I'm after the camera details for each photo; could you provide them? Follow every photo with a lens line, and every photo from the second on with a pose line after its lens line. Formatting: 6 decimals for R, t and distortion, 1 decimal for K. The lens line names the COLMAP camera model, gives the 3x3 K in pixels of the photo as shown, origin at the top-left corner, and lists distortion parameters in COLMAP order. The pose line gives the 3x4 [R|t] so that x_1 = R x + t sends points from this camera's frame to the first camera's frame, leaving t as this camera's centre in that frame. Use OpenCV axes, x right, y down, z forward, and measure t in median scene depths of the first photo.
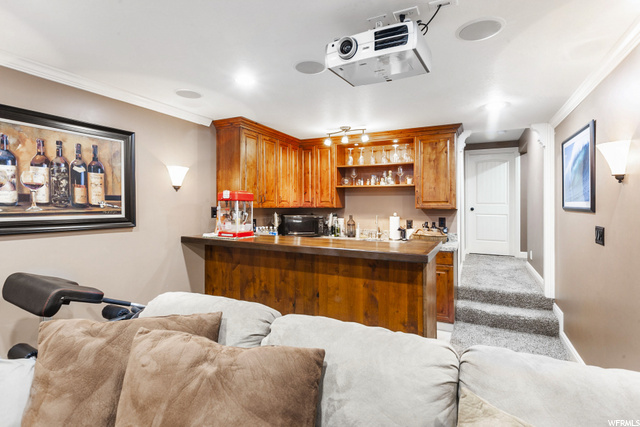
lens RADIAL K [[312.7, 0, 322.2], [0, 312.7, 204.0], [0, 0, 1]] dist [-0.005711, -0.000468]
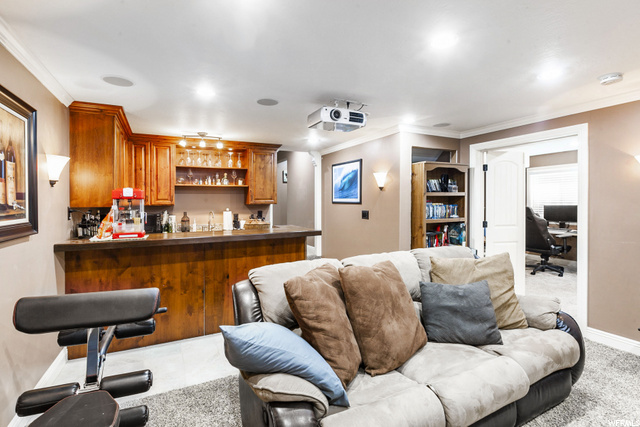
lens RADIAL K [[312.7, 0, 318.1], [0, 312.7, 206.5], [0, 0, 1]] dist [-0.005711, -0.000468]
pose [[0.597990, -0.024170, 0.801139, -0.820147], [0.009565, 0.999689, 0.023020, -0.004997], [-0.801446, -0.006103, 0.598036, -0.003443]]
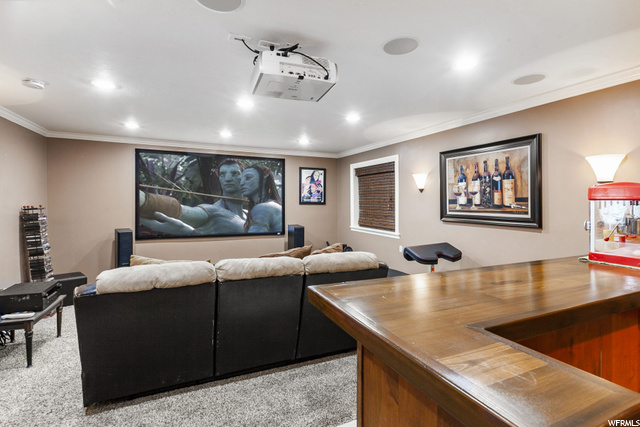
lens RADIAL K [[312.7, 0, 321.1], [0, 312.7, 209.8], [0, 0, 1]] dist [-0.005711, -0.000468]
pose [[-0.644020, -0.005683, -0.764988, 0.623474], [-0.023610, 0.999644, 0.012450, 0.018916], [0.764645, 0.026079, -0.643924, 1.144396]]
